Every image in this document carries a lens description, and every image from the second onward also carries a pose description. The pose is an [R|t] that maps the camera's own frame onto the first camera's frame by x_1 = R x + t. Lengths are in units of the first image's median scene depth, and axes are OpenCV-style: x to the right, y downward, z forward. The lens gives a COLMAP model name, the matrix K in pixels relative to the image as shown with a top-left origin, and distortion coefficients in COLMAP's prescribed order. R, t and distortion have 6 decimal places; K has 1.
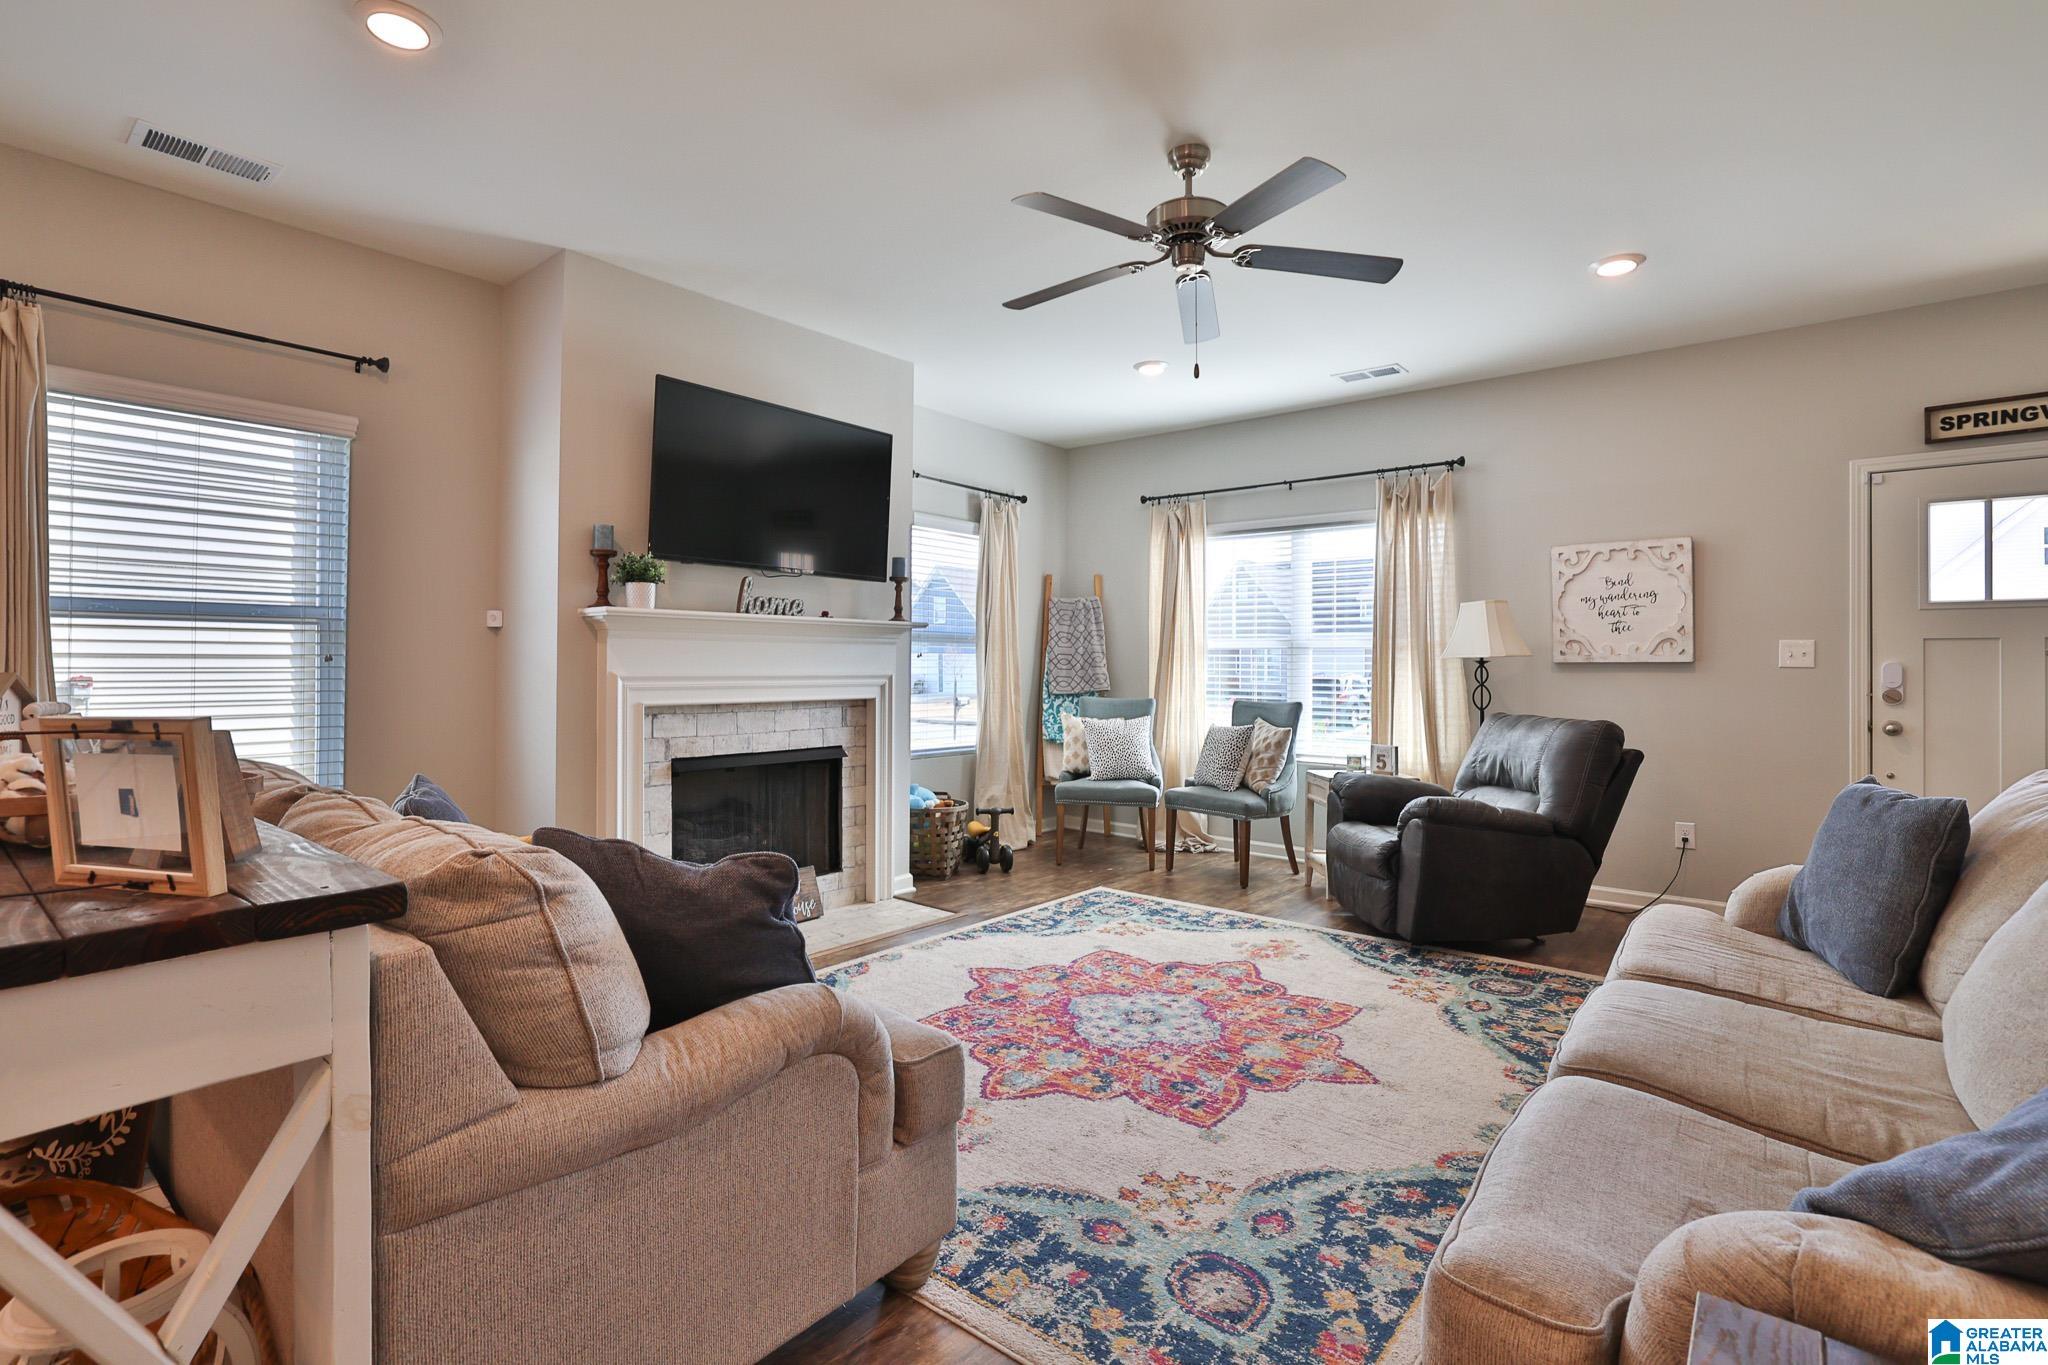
lens RADIAL K [[950.8, 0, 994.1], [0, 950.8, 654.1], [0, 0, 1]] dist [-0.049585, 0.019368]
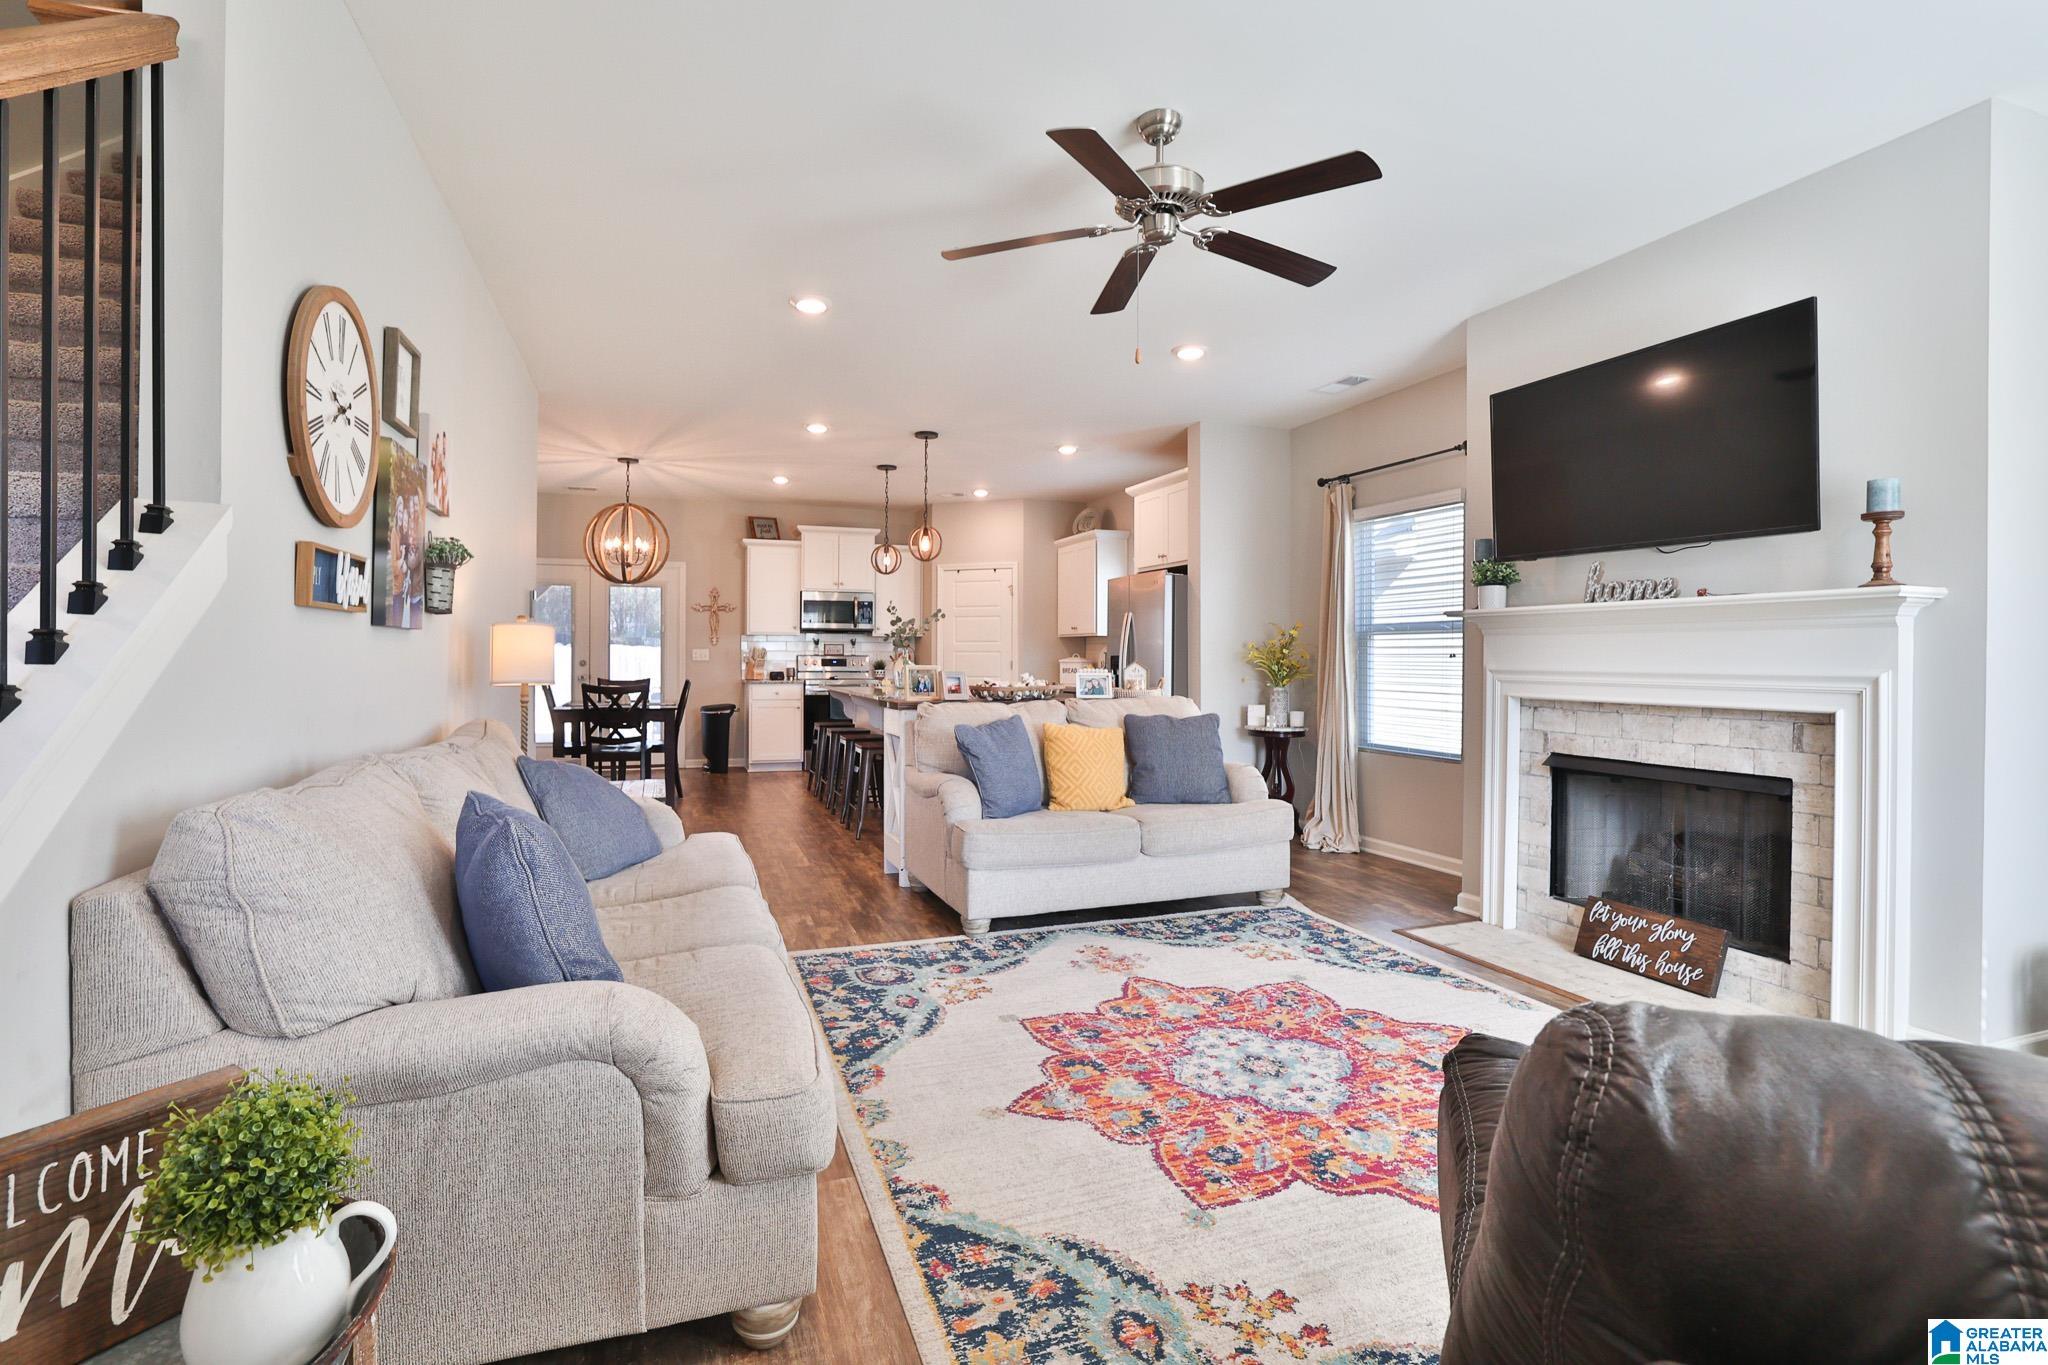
lens RADIAL K [[942.6, 0, 995.3], [0, 942.6, 656.3], [0, 0, 1]] dist [-0.049067, 0.018057]
pose [[-0.503209, -0.009170, -0.864116, 0.827518], [-0.001228, 0.999950, -0.009897, 0.018368], [0.864164, -0.003919, -0.503195, 0.995953]]
